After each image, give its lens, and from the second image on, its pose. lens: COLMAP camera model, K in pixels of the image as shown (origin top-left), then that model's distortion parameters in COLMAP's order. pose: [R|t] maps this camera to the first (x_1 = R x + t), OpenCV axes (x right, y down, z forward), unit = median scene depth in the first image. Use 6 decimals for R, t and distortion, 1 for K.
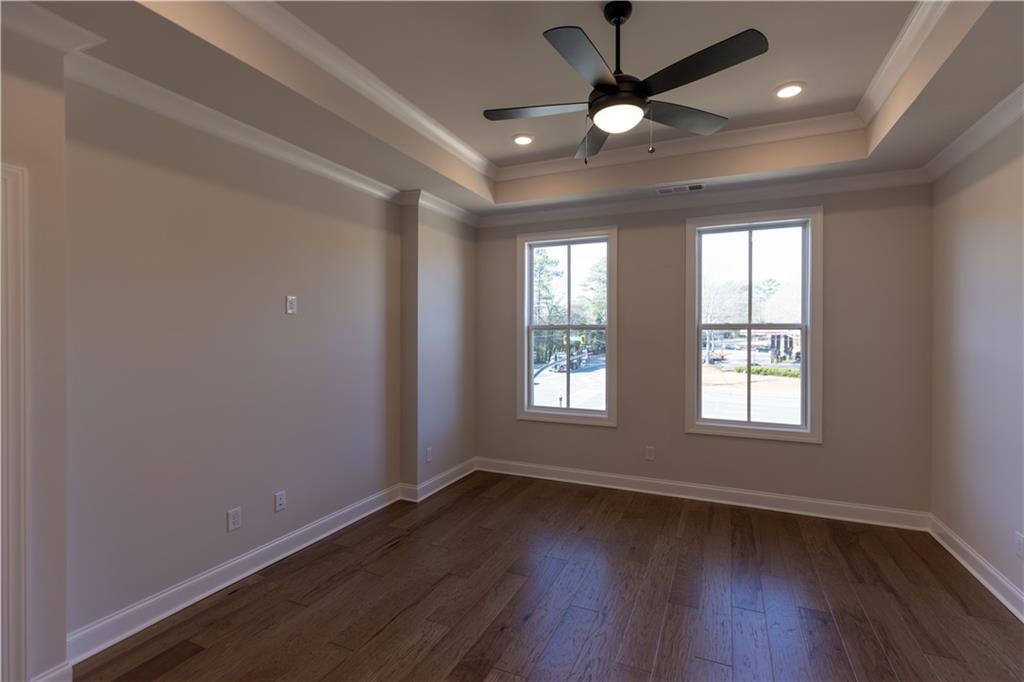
lens RADIAL K [[468.5, 0, 513.2], [0, 468.5, 332.4], [0, 0, 1]] dist [0.003441, 0.000006]
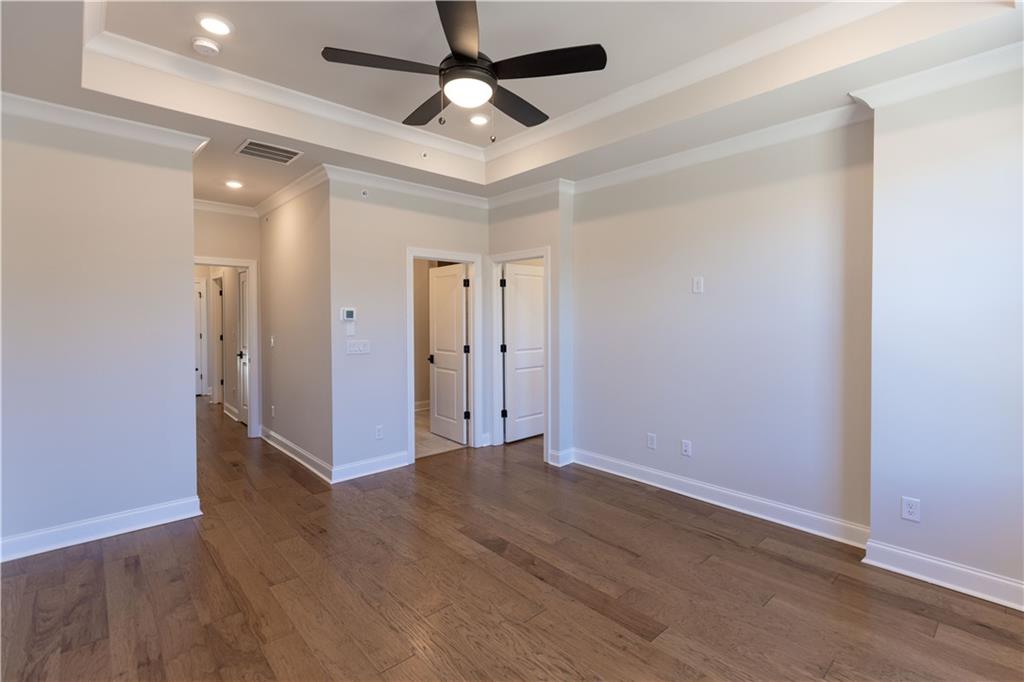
lens RADIAL K [[468.5, 0, 513.2], [0, 468.5, 332.4], [0, 0, 1]] dist [0.003441, 0.000006]
pose [[-0.398602, 0.032573, -0.916545, 0.768654], [0.007084, 0.999449, 0.032439, 0.015270], [0.917097, 0.006438, -0.398613, 1.043062]]
